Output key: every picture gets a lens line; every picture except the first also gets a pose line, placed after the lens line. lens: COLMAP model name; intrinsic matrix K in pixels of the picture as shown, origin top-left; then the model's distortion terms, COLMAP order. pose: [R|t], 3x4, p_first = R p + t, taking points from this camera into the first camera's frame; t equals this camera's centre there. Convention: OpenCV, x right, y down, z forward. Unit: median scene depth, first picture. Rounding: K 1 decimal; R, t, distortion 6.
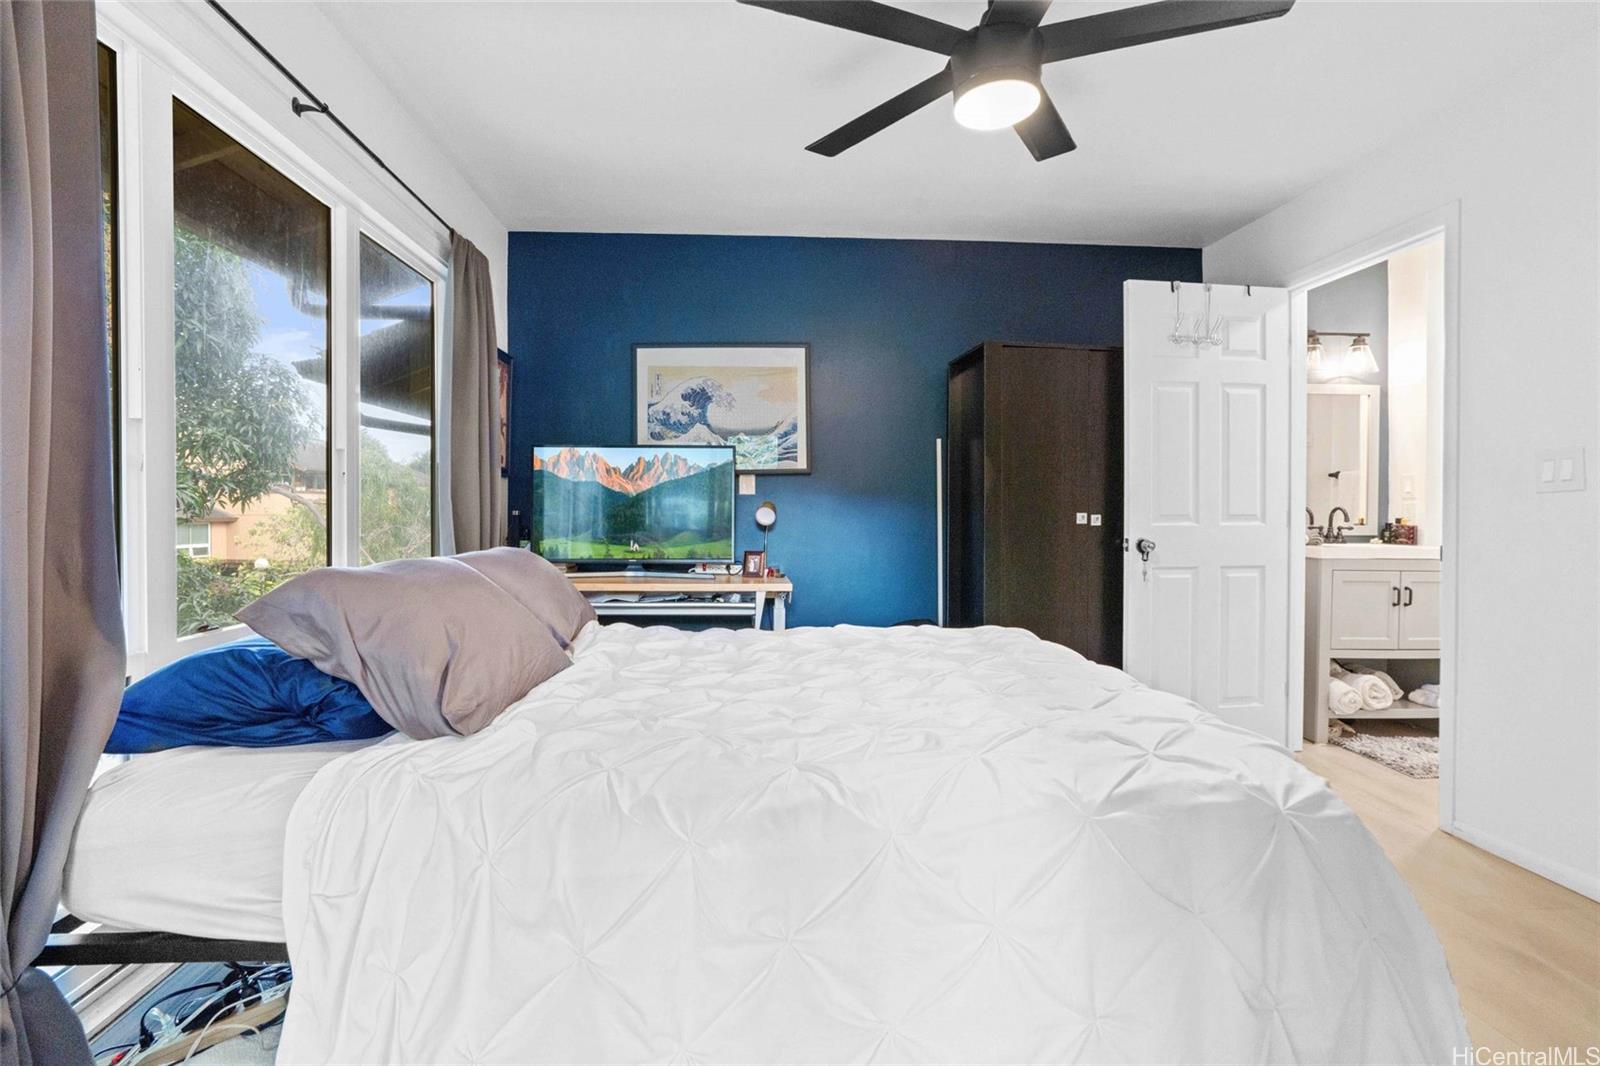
lens RADIAL K [[753.8, 0, 785.8], [0, 753.8, 515.4], [0, 0, 1]] dist [-0.047170, 0.034786]
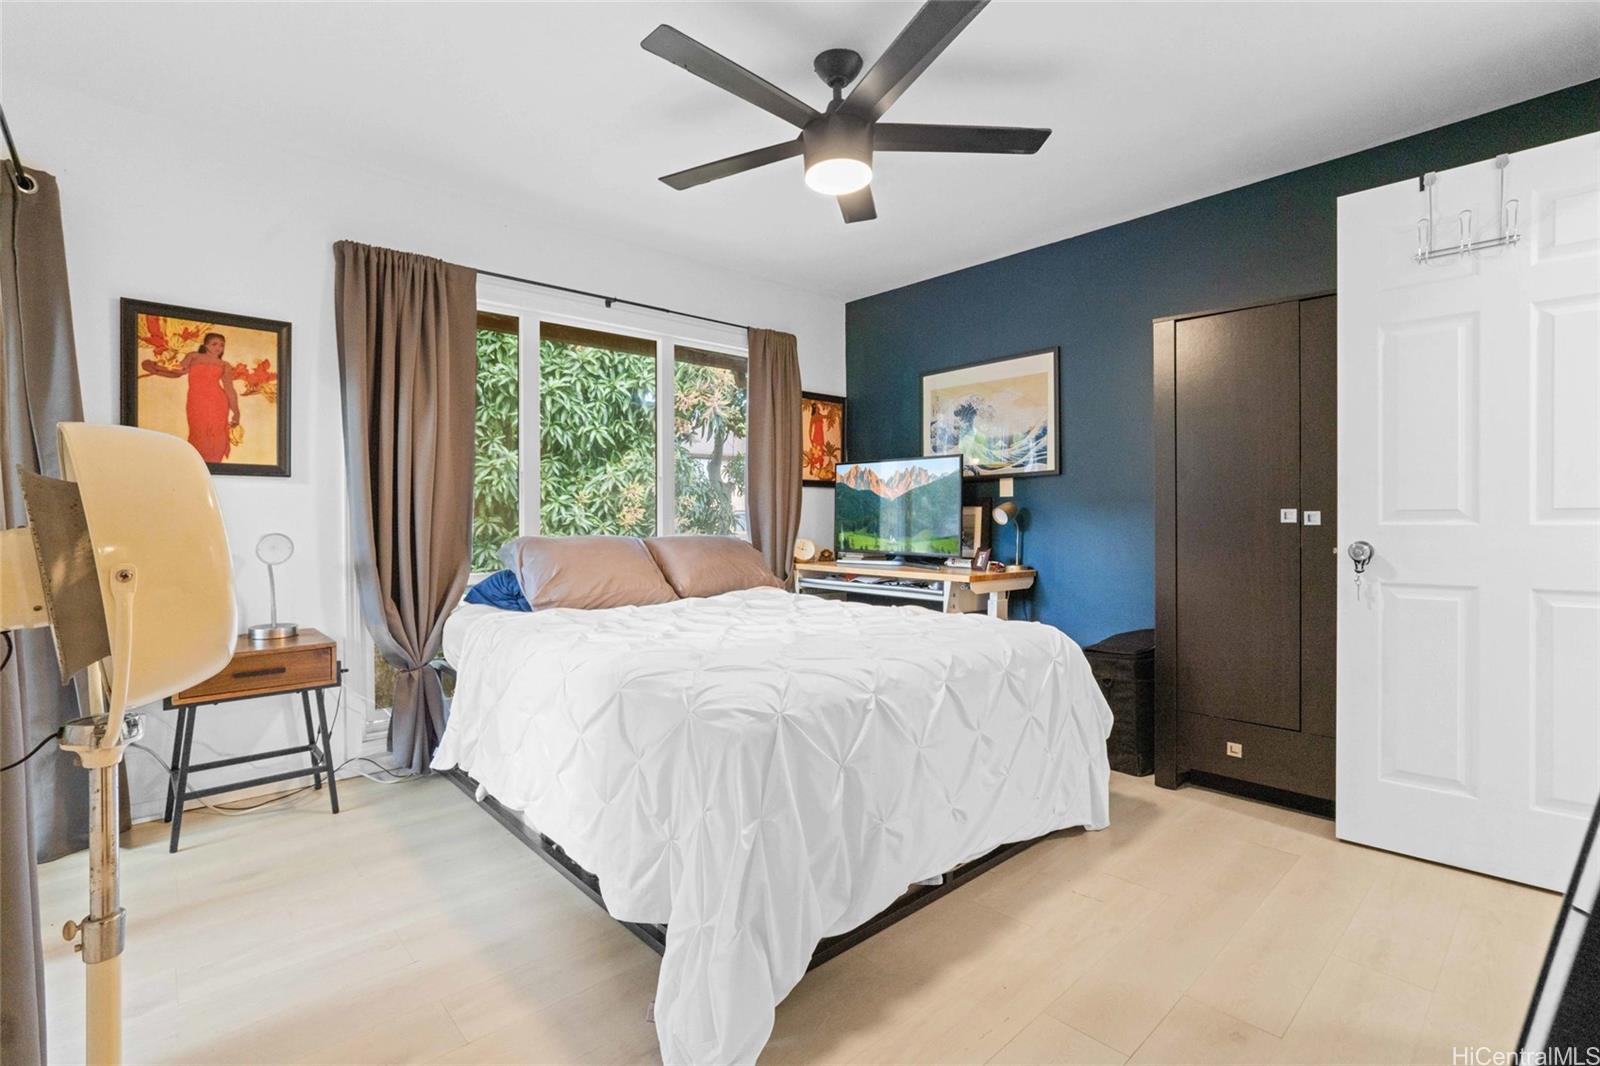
lens RADIAL K [[753.8, 0, 785.8], [0, 753.8, 515.4], [0, 0, 1]] dist [-0.047170, 0.034786]
pose [[0.609954, -0.006169, -0.792413, 0.645325], [-0.004100, 0.999932, -0.010940, 0.013261], [0.792426, 0.009922, 0.609887, 0.097398]]
